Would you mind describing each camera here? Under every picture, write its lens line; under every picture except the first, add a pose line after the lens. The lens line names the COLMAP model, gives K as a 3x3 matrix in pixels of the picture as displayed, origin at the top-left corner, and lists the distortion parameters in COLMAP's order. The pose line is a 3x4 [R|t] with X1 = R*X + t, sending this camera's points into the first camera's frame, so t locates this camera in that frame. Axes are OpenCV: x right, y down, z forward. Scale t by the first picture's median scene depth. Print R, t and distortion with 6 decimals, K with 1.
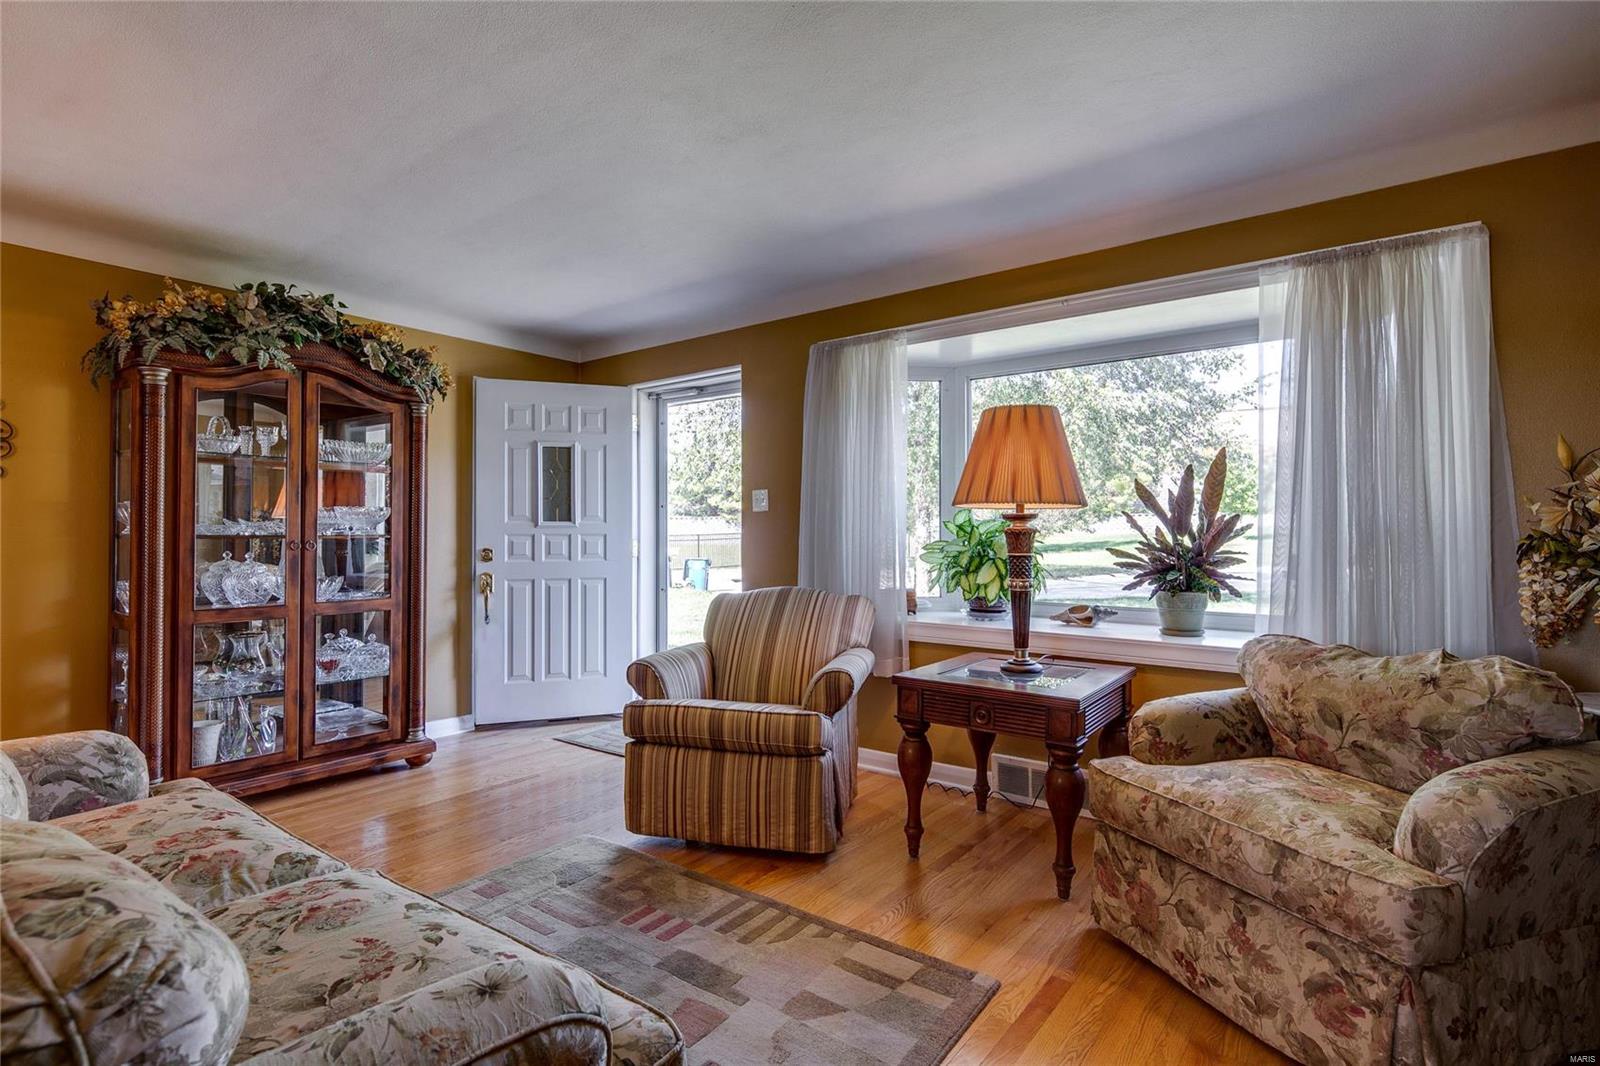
lens RADIAL K [[789.5, 0, 800.0], [0, 789.5, 533.0], [0, 0, 1]] dist [-0.002067, -0.000595]
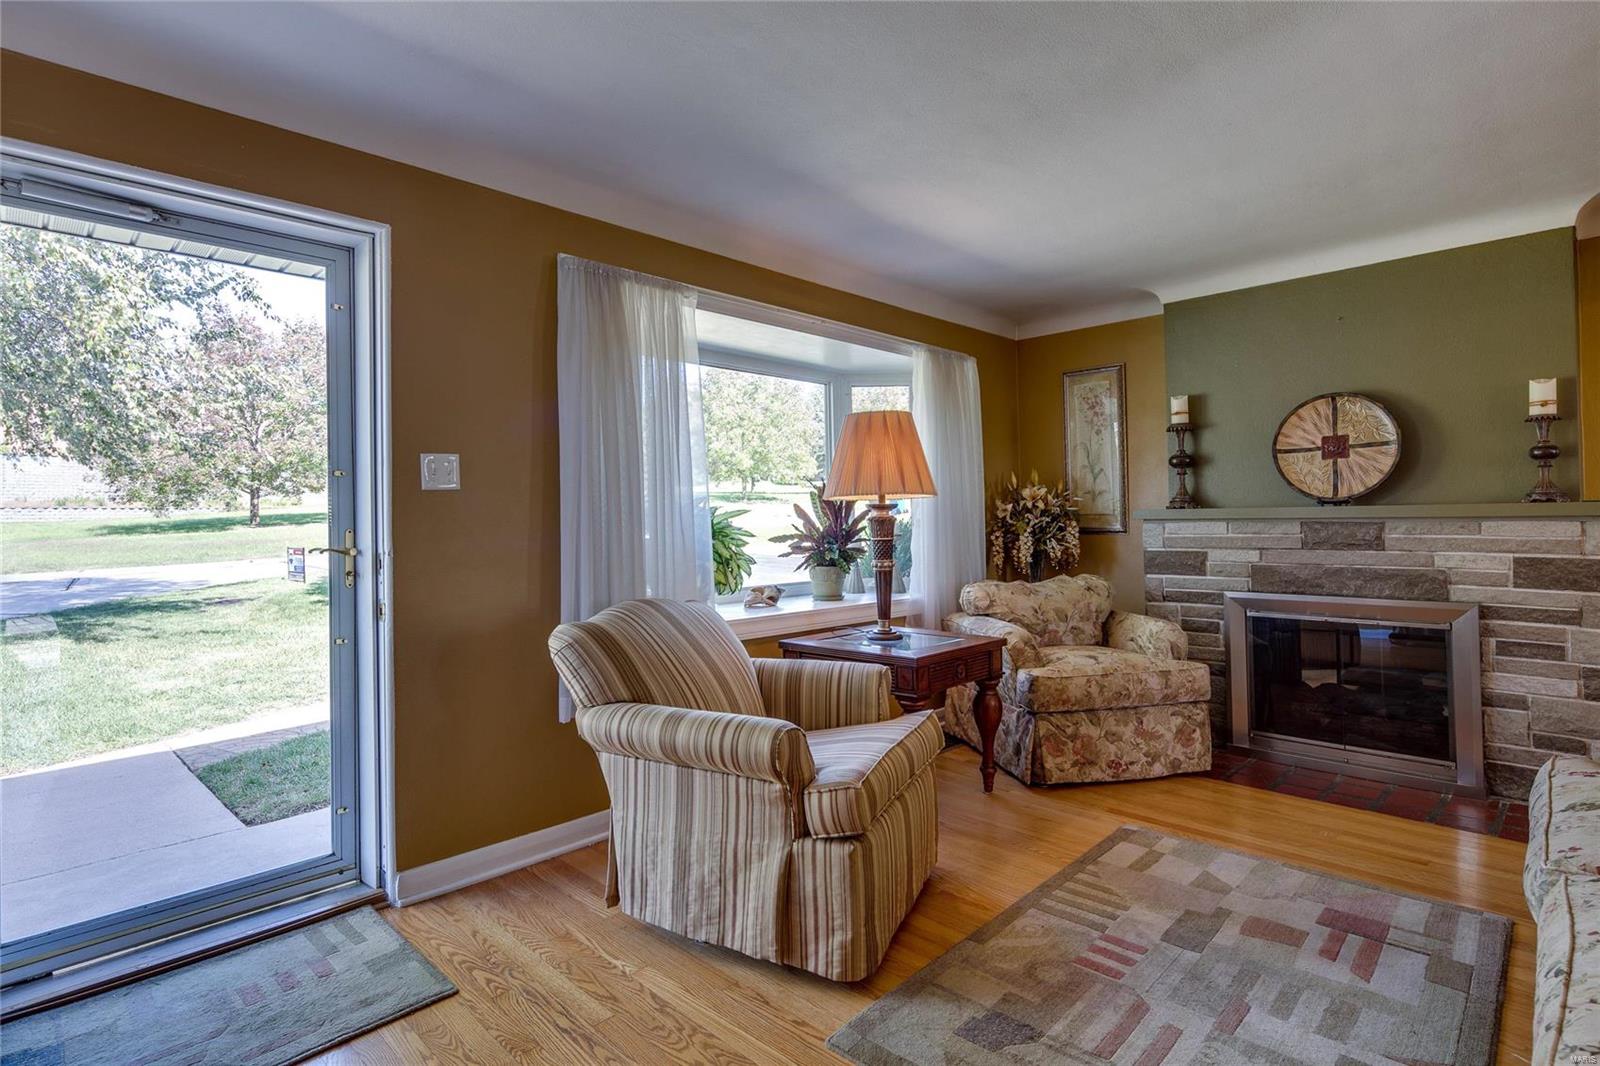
lens RADIAL K [[784.8, 0, 796.2], [0, 784.8, 515.4], [0, 0, 1]] dist [0.002008, -0.000289]
pose [[0.130029, 0.007657, 0.991481, -1.015683], [0.016548, 0.999814, -0.009892, 0.002379], [-0.991372, 0.017693, 0.129878, 1.126355]]
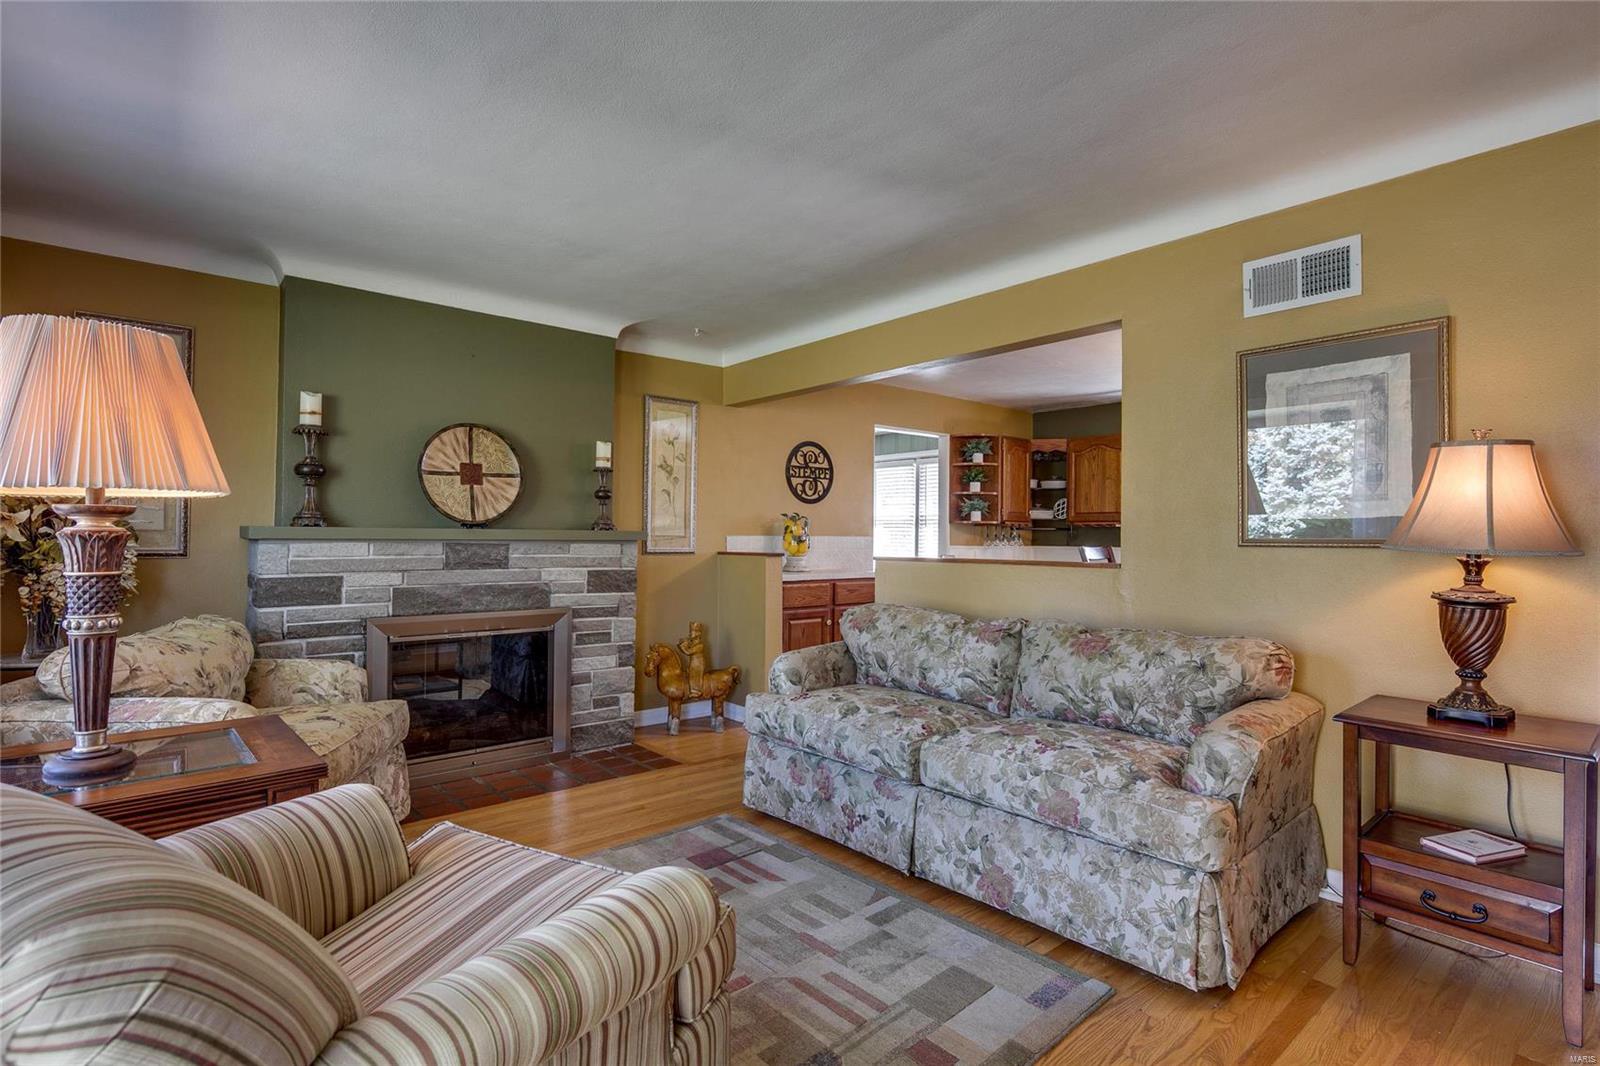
lens RADIAL K [[777.9, 0, 800.0], [0, 777.9, 533.0], [0, 0, 1]] dist [0.000322, -0.000294]
pose [[-0.977200, -0.002975, 0.212300, -0.419656], [-0.003328, 0.999994, -0.001304, -0.004267], [-0.212295, -0.001980, -0.977204, 1.693284]]
